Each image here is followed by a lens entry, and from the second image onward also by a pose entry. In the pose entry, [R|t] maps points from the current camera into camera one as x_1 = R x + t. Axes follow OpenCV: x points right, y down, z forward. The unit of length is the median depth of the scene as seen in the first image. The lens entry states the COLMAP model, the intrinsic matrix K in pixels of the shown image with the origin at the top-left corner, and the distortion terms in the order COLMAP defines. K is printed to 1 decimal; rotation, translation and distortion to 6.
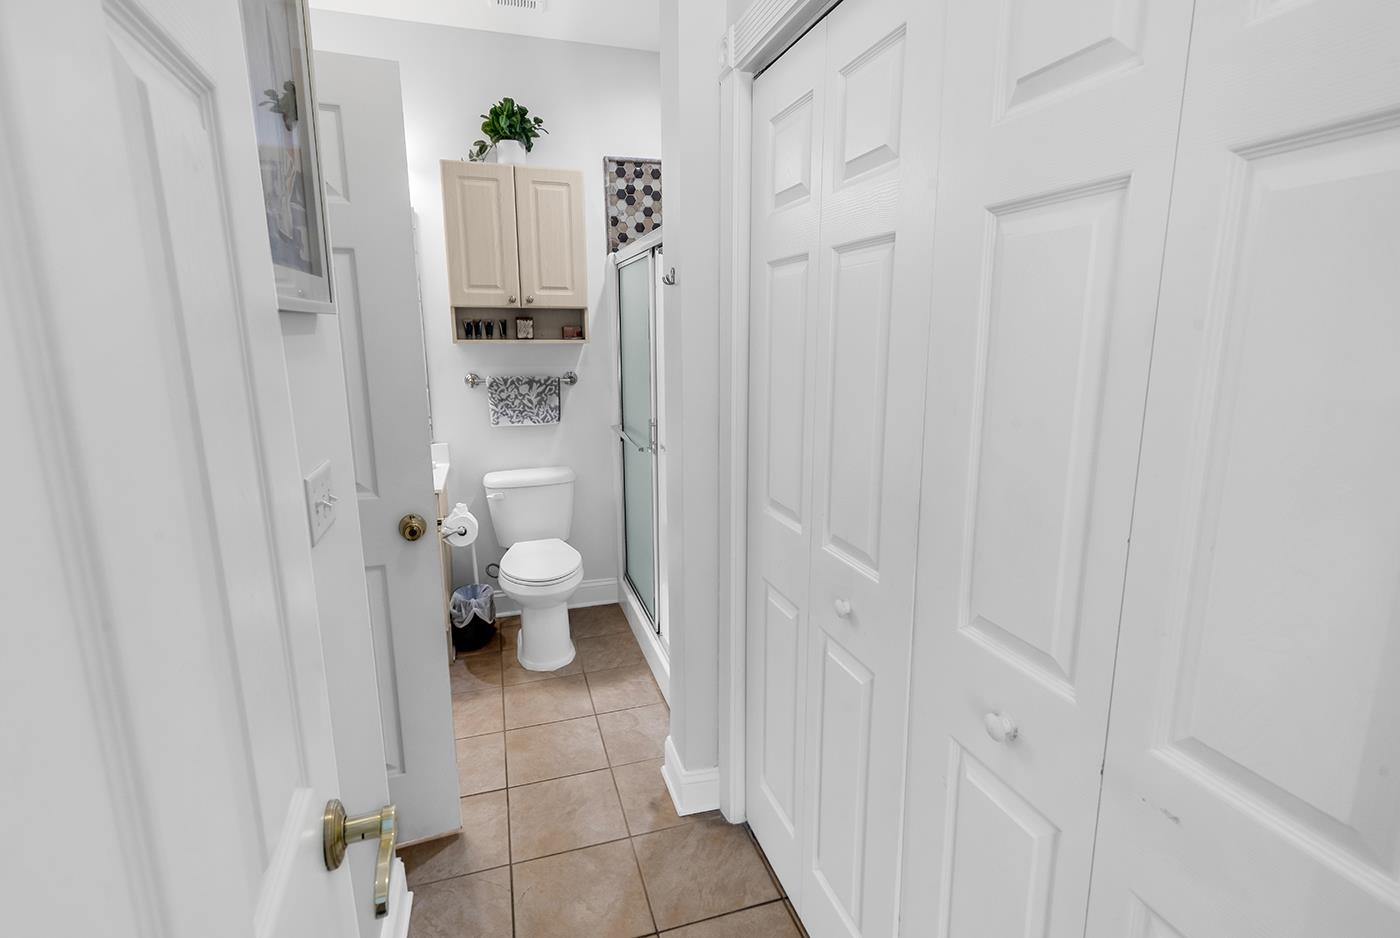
lens RADIAL K [[673.4, 0, 702.9], [0, 673.4, 465.7], [0, 0, 1]] dist [0.017482, 0.000007]
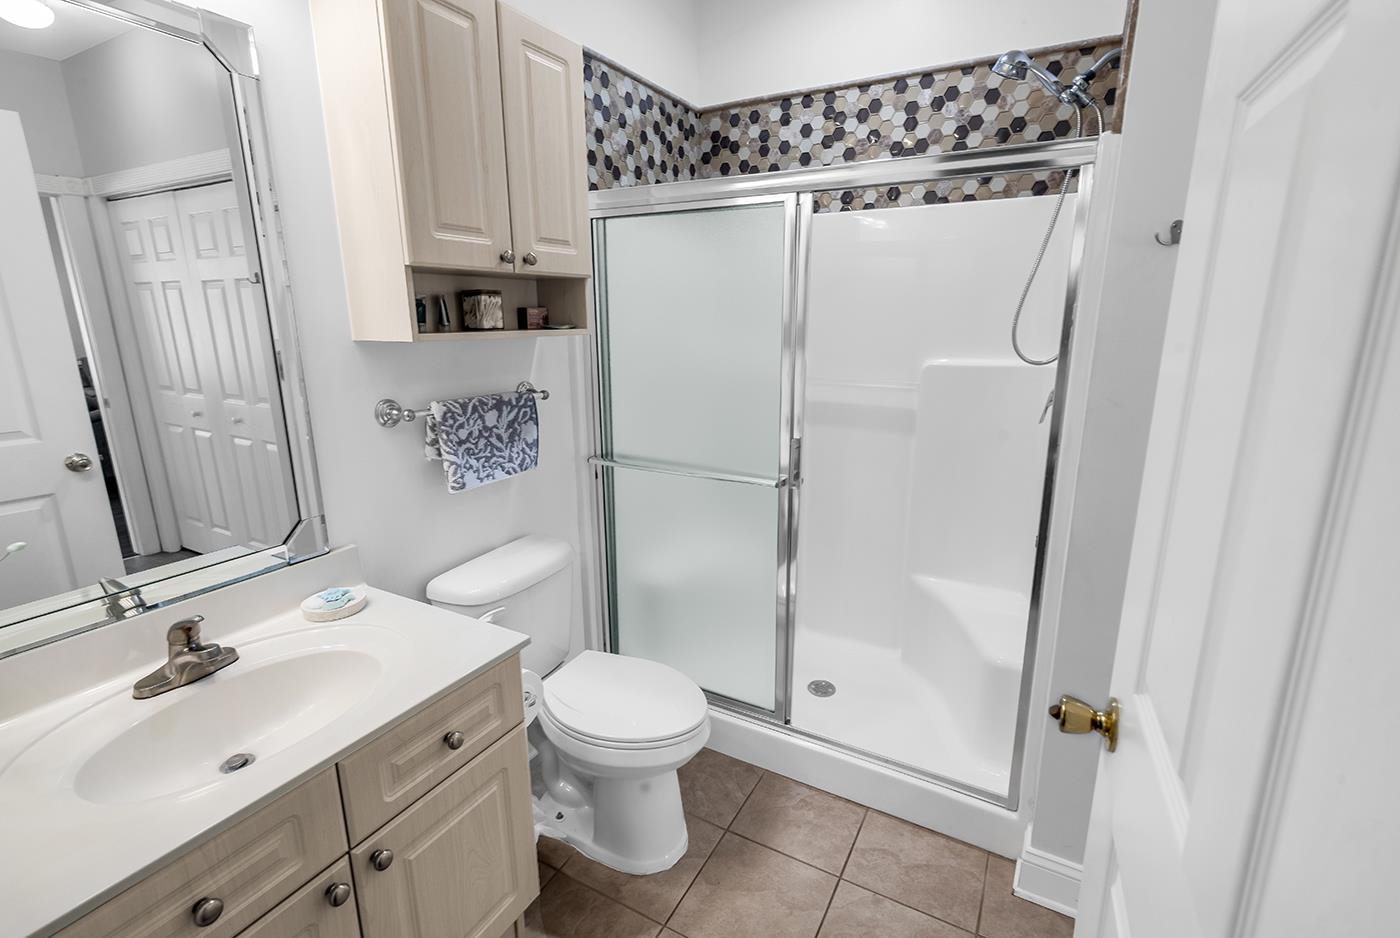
lens RADIAL K [[647.4, 0, 705.2], [0, 647.4, 466.9], [0, 0, 1]] dist [0.004550, 0.000259]
pose [[0.722937, -0.161950, 0.671666, -0.509122], [0.137255, 0.986428, 0.090112, -0.098011], [-0.677144, 0.027044, 0.735354, 0.479856]]
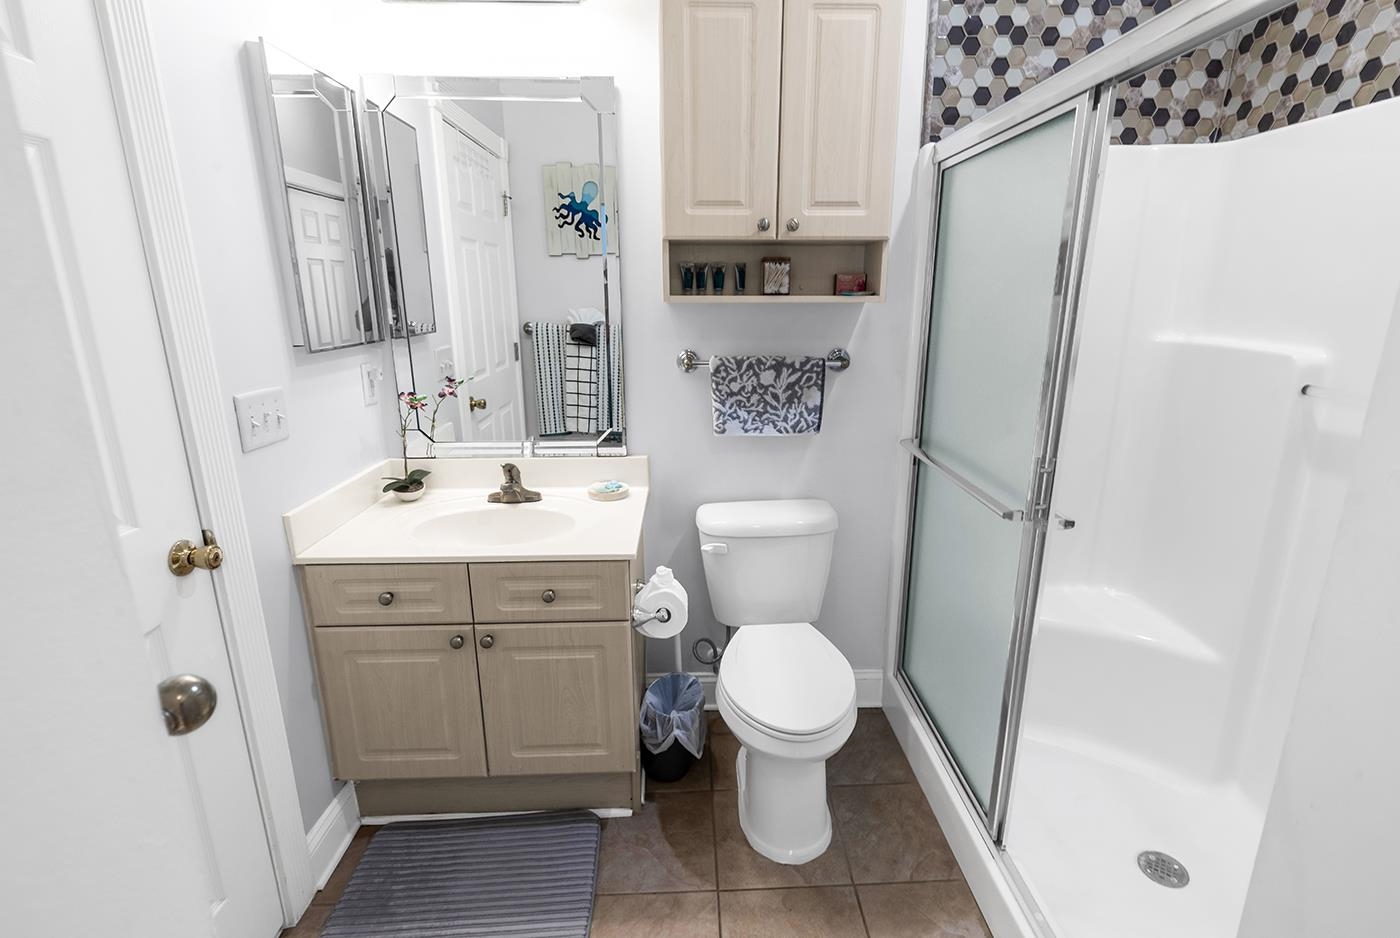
lens RADIAL K [[653.4, 0, 708.0], [0, 653.4, 466.8], [0, 0, 1]] dist [-0.002282, -0.000657]
pose [[0.964477, 0.067497, -0.255400, -0.160172], [-0.050815, 0.996155, 0.071368, -0.072336], [0.259235, -0.055855, 0.964198, 0.407896]]
